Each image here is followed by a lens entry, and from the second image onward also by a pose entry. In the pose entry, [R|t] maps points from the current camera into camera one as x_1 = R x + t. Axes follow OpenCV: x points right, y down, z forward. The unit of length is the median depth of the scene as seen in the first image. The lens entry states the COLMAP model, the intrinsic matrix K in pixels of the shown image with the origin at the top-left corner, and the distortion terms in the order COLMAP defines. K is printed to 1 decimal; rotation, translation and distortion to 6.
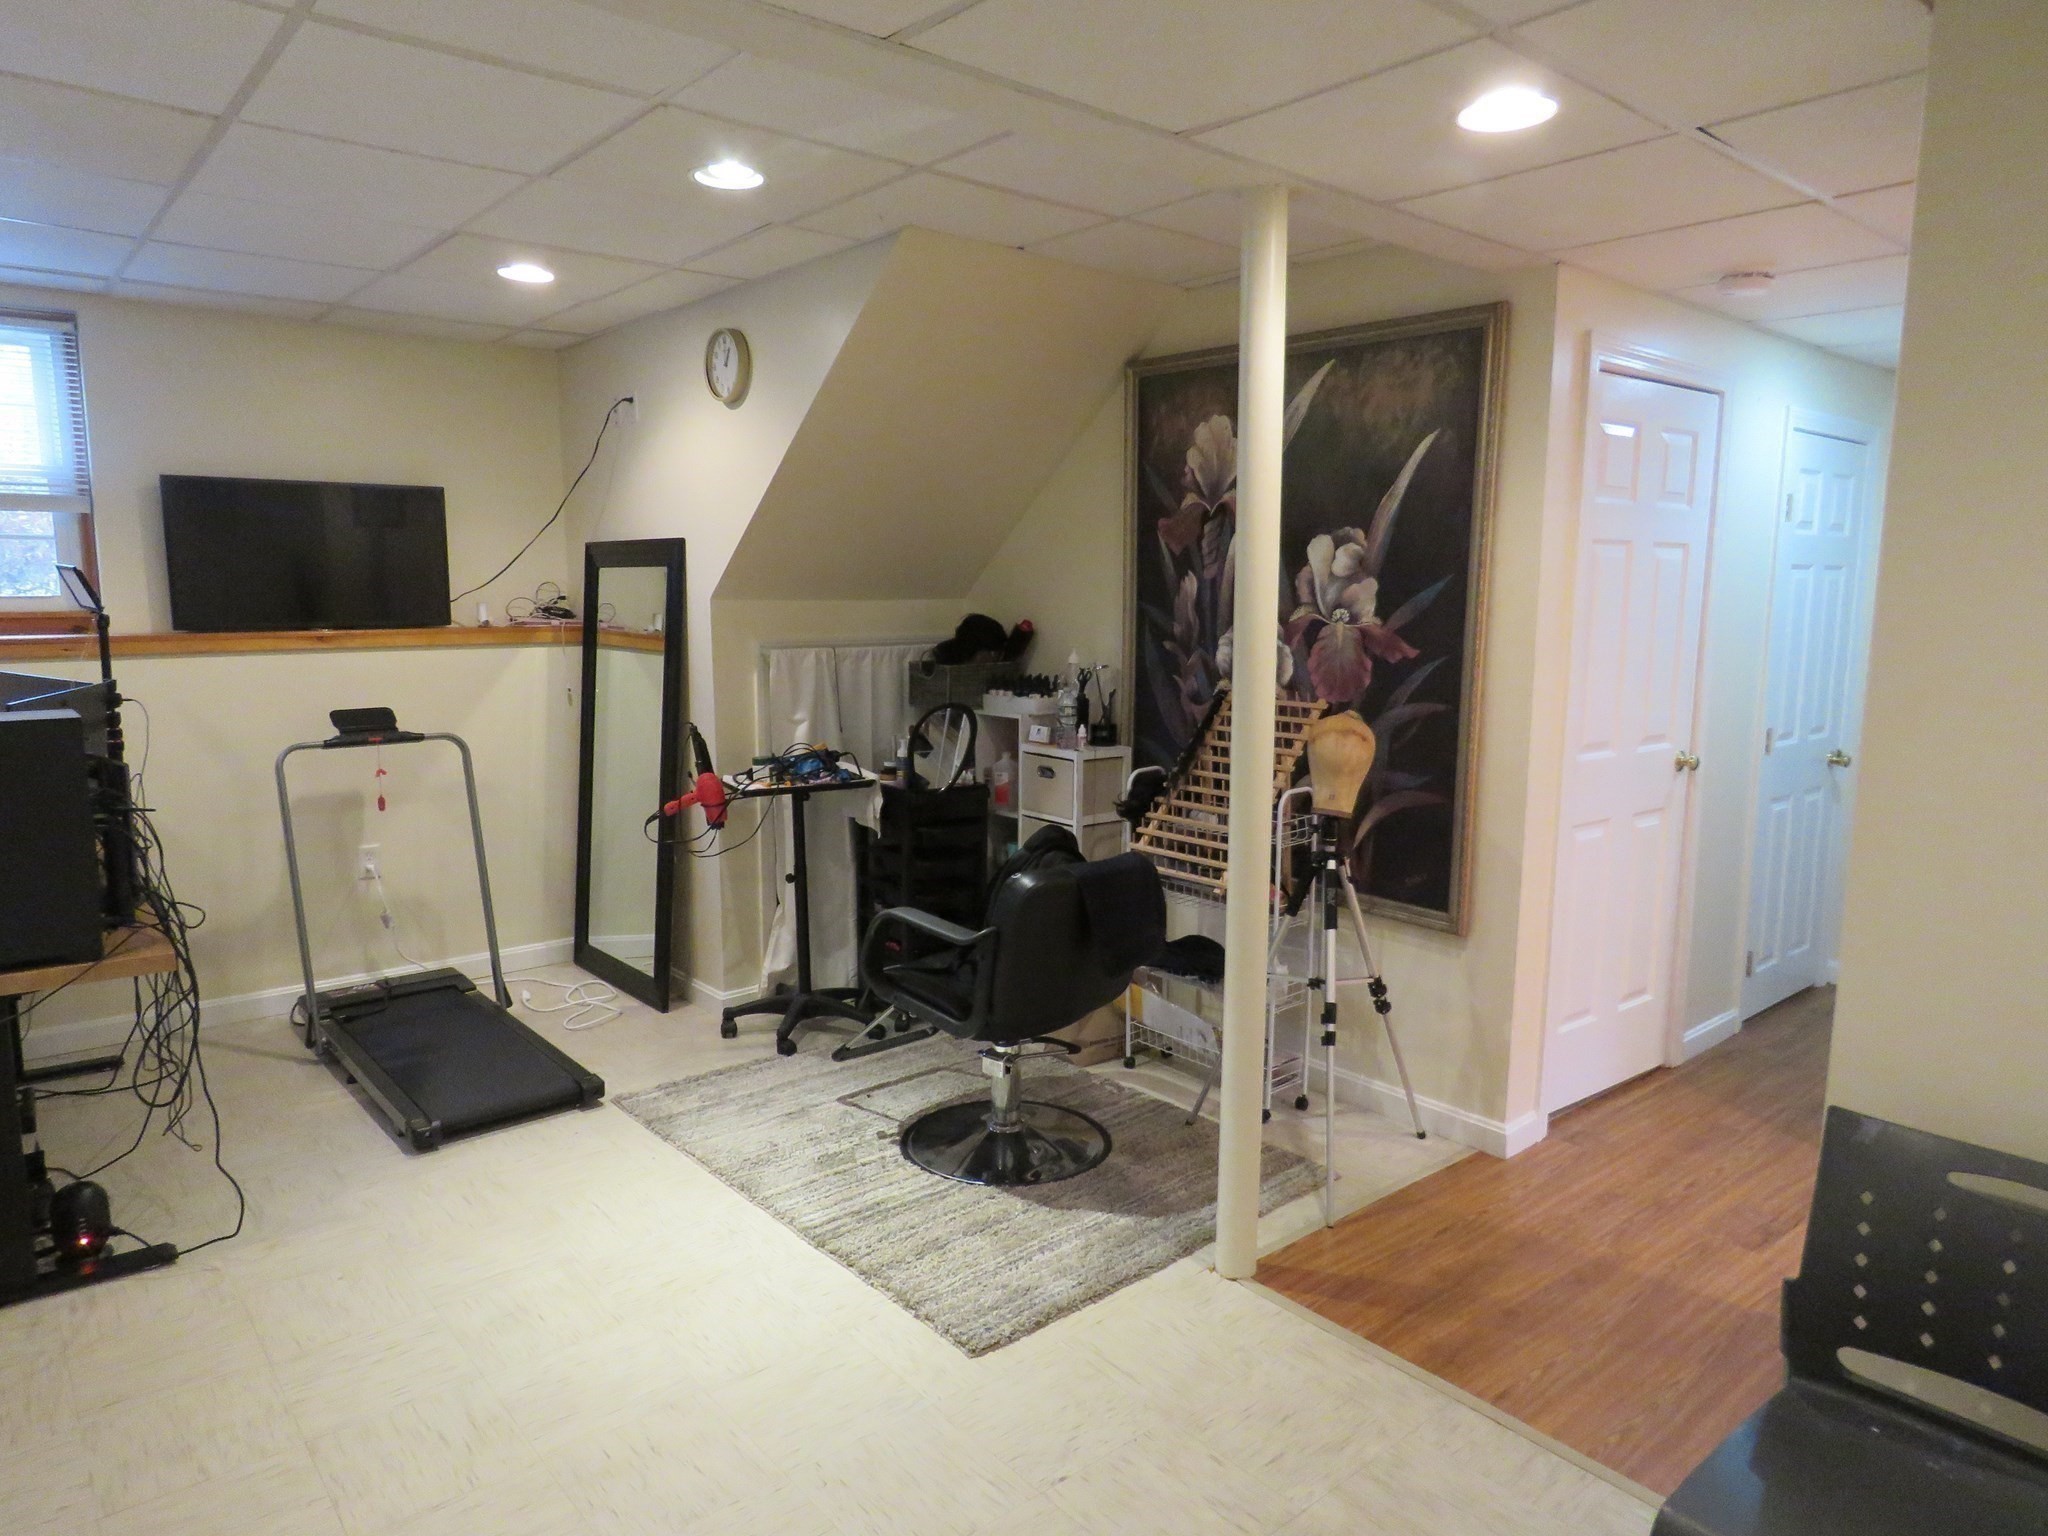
lens RADIAL K [[1305.1, 0, 1023.5], [0, 1305.1, 768.2], [0, 0, 1]] dist [-0.007374, 0.000271]
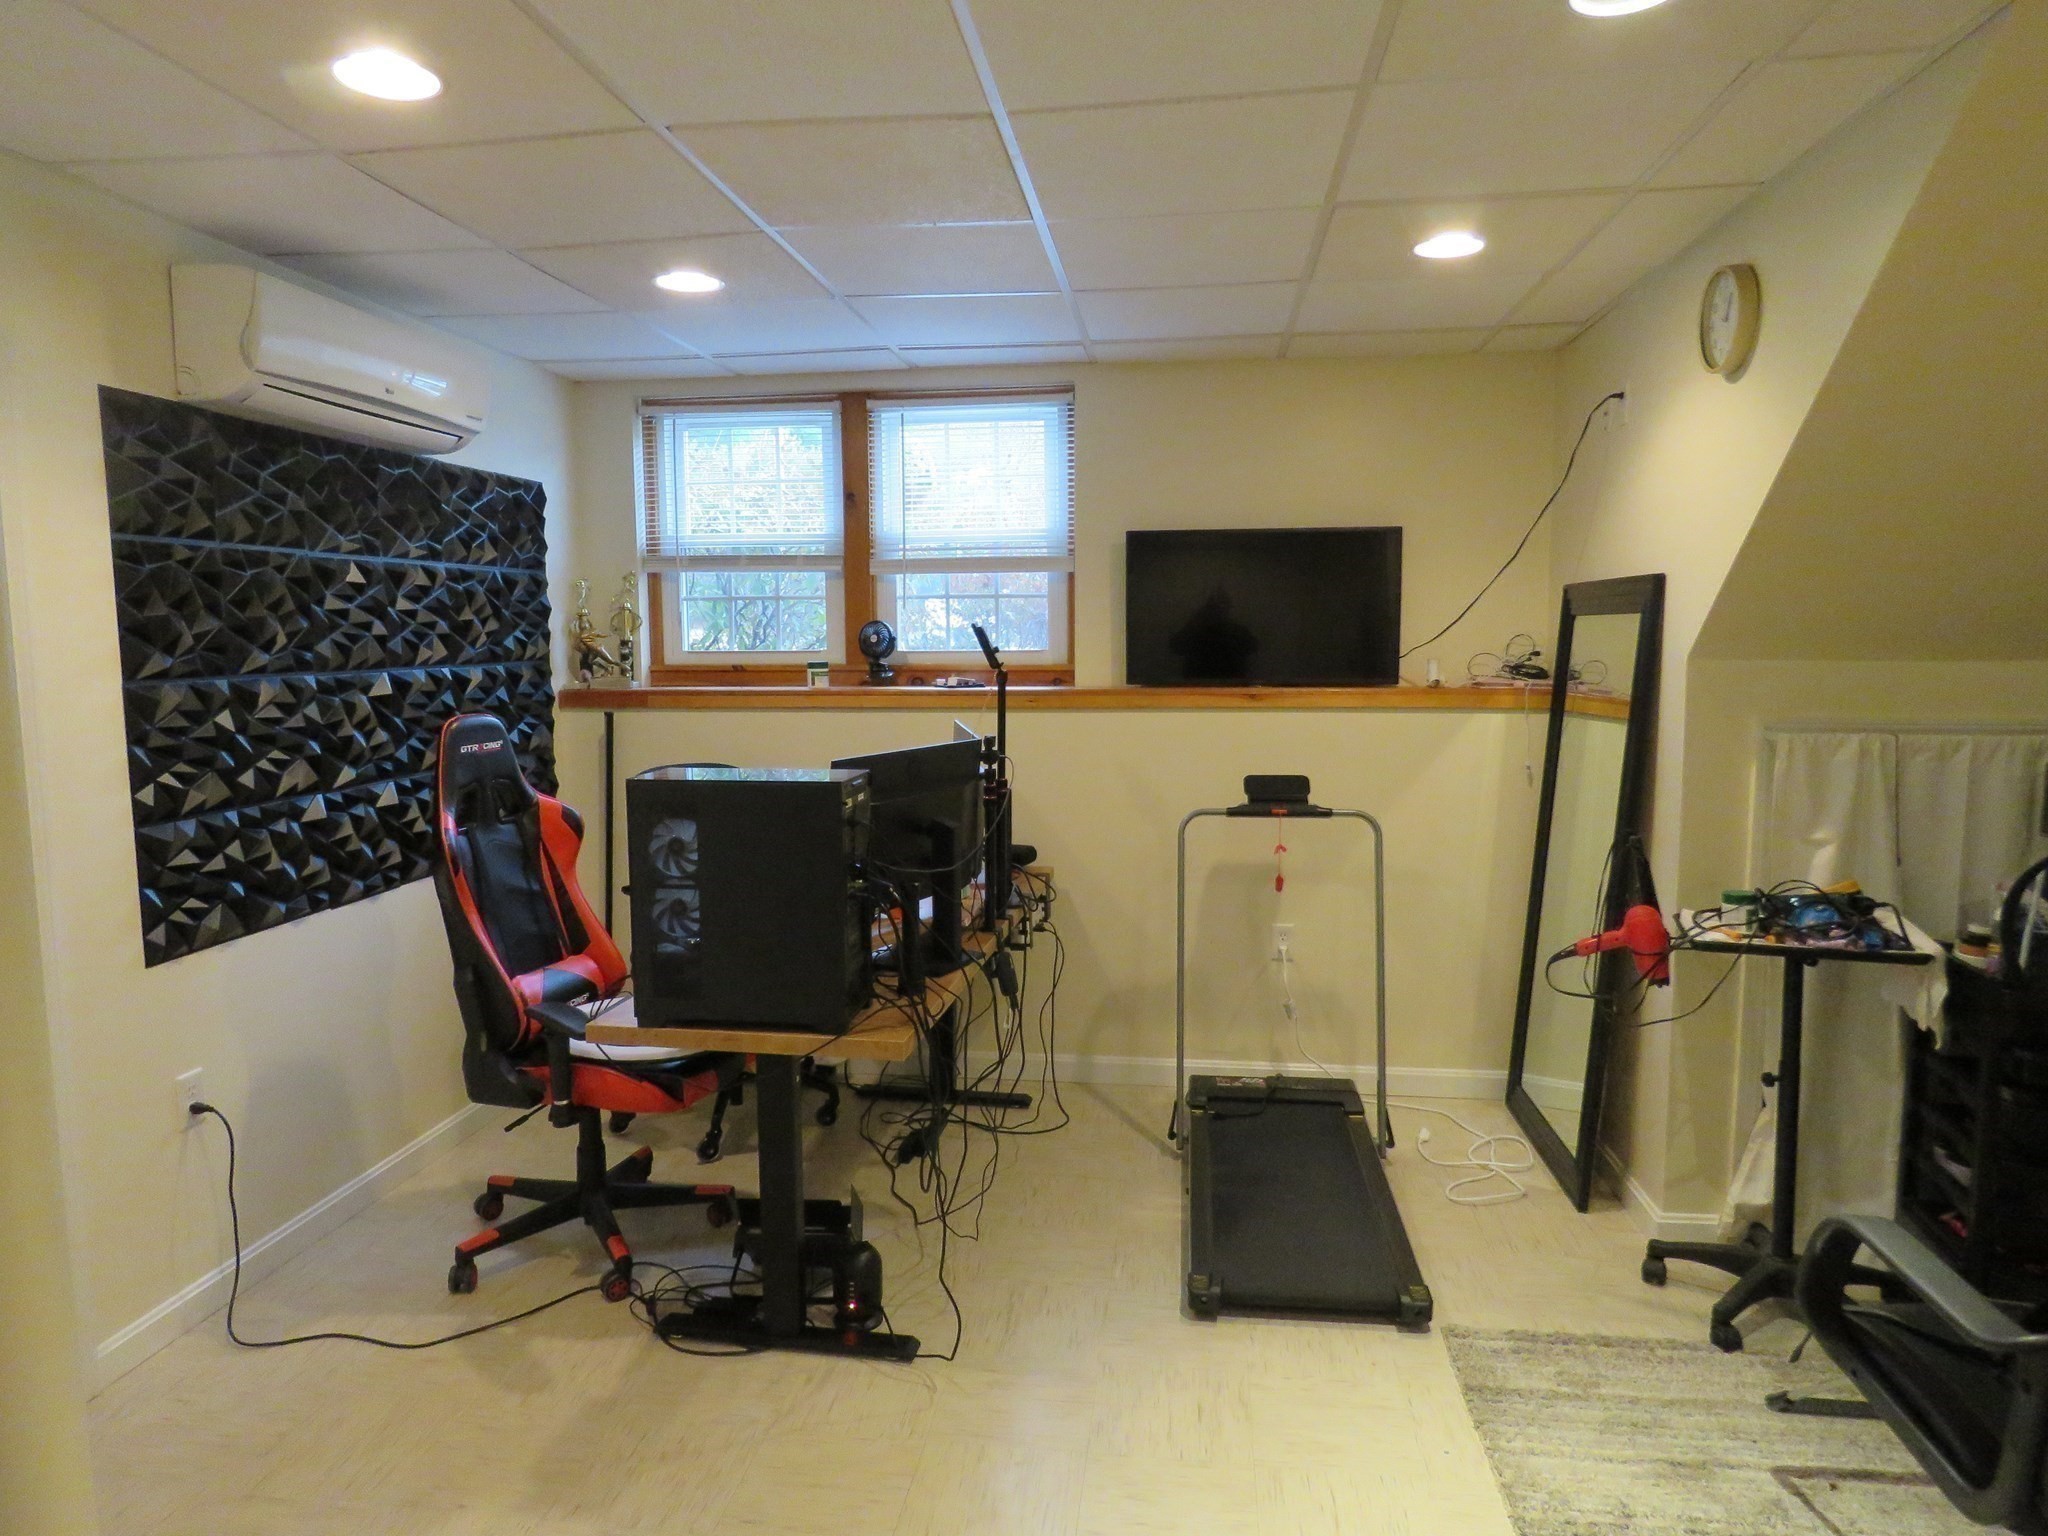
lens RADIAL K [[1305.1, 0, 1022.6], [0, 1305.1, 771.3], [0, 0, 1]] dist [-0.007374, 0.000271]
pose [[0.671088, 0.071396, -0.737932, 0.041720], [-0.097399, 0.995216, 0.007713, -0.038298], [0.734952, 0.066698, 0.674832, 0.258693]]
